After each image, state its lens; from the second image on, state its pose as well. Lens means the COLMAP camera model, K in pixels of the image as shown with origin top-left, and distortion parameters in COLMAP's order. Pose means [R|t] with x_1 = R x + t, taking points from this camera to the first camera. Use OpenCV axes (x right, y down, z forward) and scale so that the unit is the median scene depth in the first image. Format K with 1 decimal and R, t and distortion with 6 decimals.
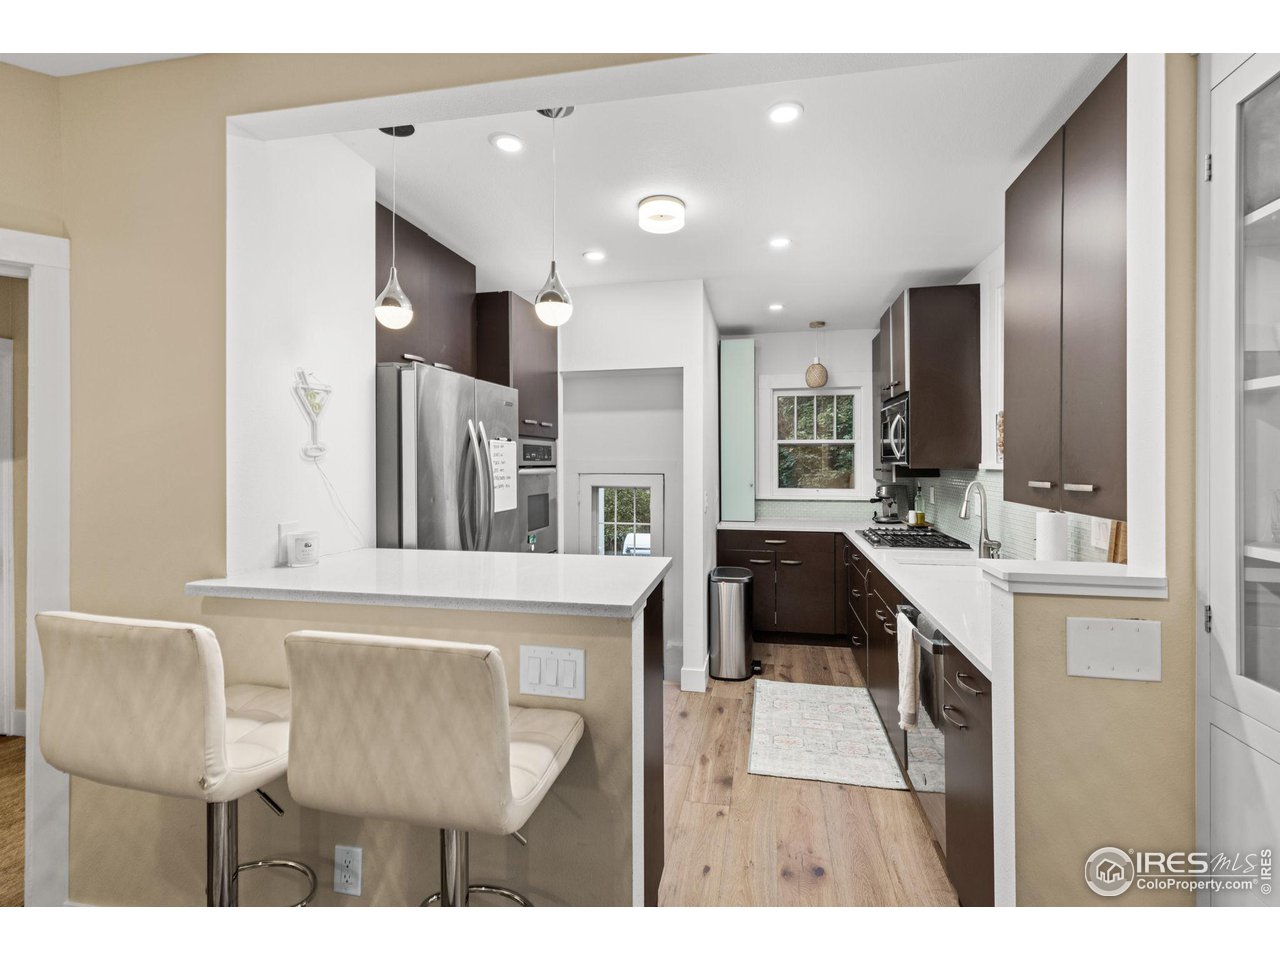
lens RADIAL K [[588.0, 0, 642.1], [0, 588.0, 466.9], [0, 0, 1]] dist [0.000120, -0.000204]
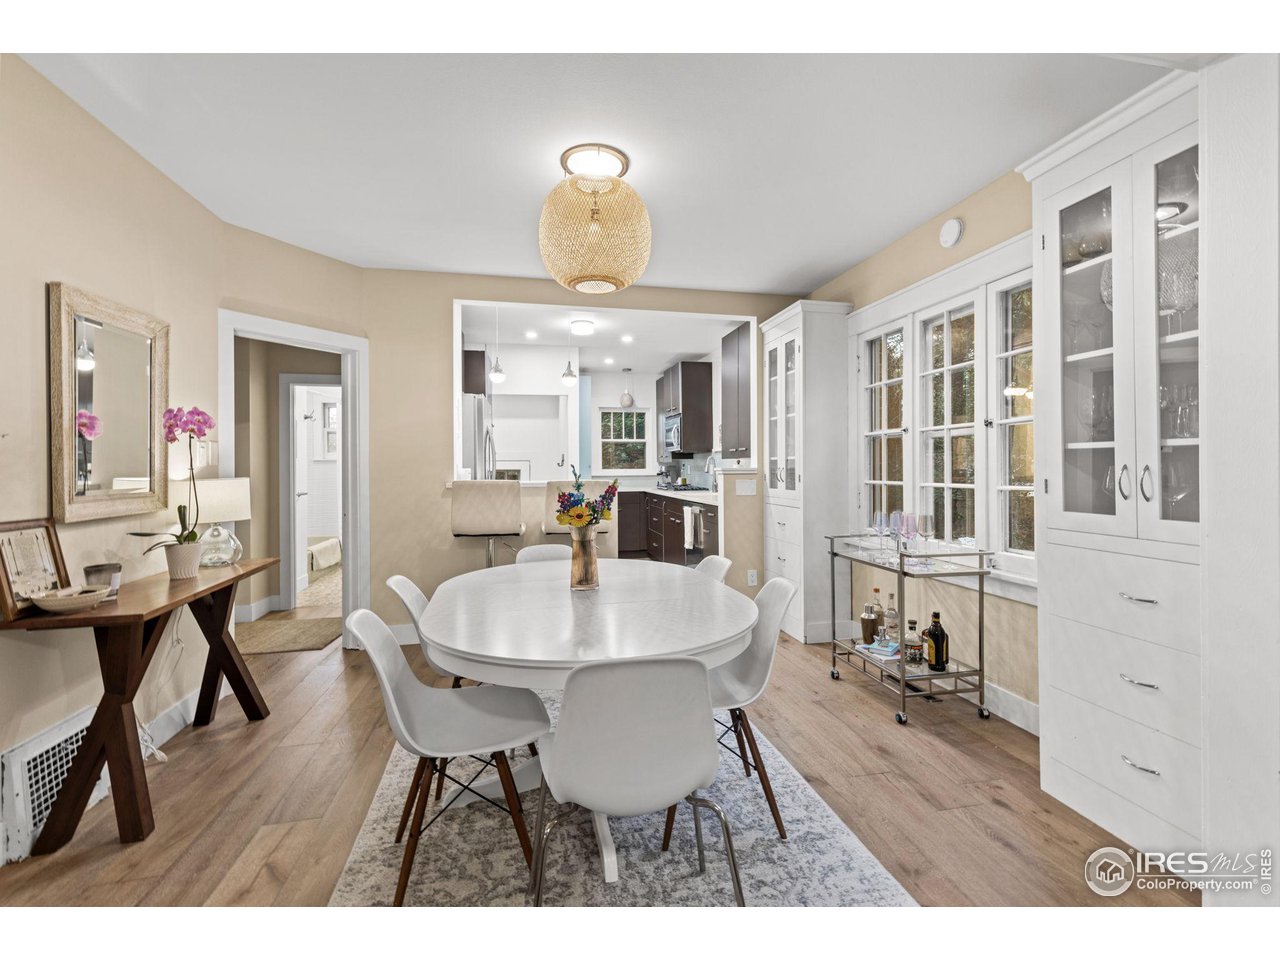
lens RADIAL K [[588.0, 0, 642.1], [0, 588.0, 466.9], [0, 0, 1]] dist [0.000120, -0.000204]
pose [[0.917476, -0.002763, 0.397780, -0.383578], [0.008278, 0.999892, -0.012148, 0.062759], [-0.397704, 0.014438, 0.917400, -0.642264]]
